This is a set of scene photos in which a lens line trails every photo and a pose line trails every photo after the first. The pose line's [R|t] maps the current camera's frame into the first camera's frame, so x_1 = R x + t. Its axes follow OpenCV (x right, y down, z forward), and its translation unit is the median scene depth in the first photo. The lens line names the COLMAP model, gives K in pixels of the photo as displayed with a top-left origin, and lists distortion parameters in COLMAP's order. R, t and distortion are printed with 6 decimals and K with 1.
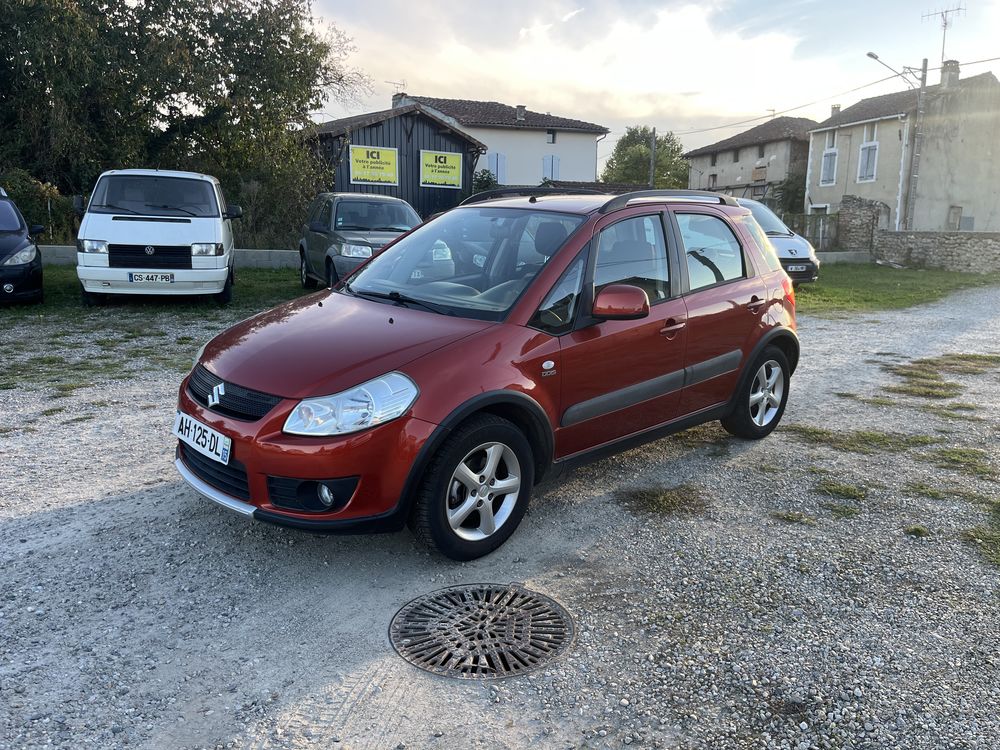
lens RADIAL K [[759.6, 0, 496.8], [0, 759.6, 374.7], [0, 0, 1]] dist [0.070233, -0.096635]
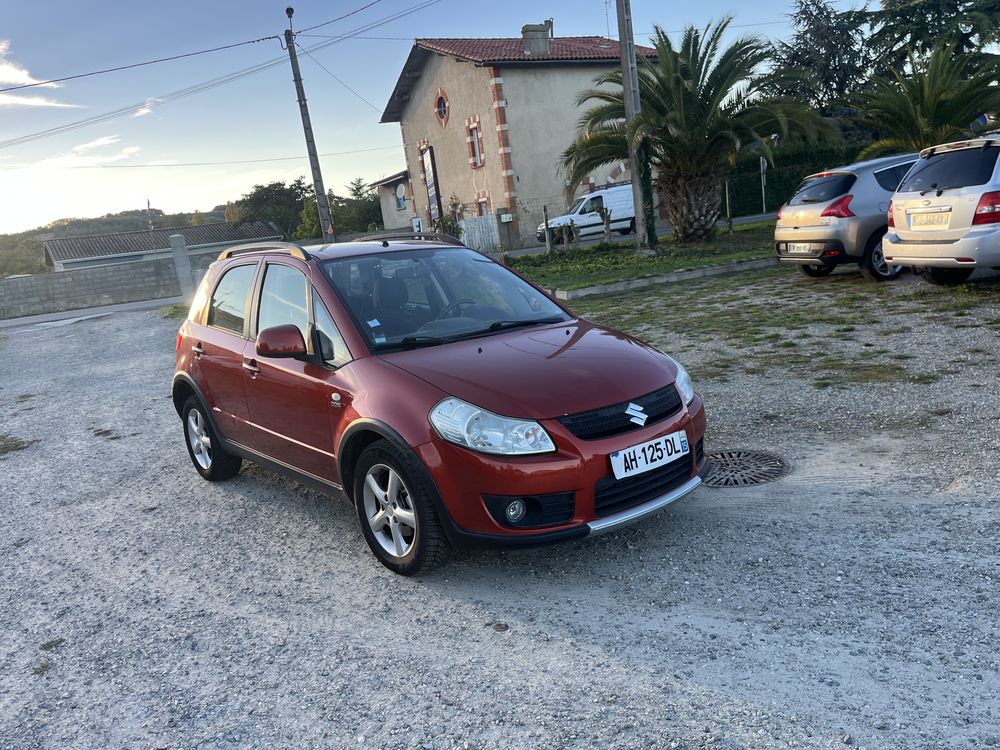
lens RADIAL K [[759.6, 0, 494.2], [0, 759.6, 381.2], [0, 0, 1]] dist [0.070233, -0.096635]
pose [[0.057507, -0.214903, 0.974941, -0.194431], [0.314542, 0.930722, 0.186603, -0.038105], [-0.947500, 0.295929, 0.121119, 0.147063]]
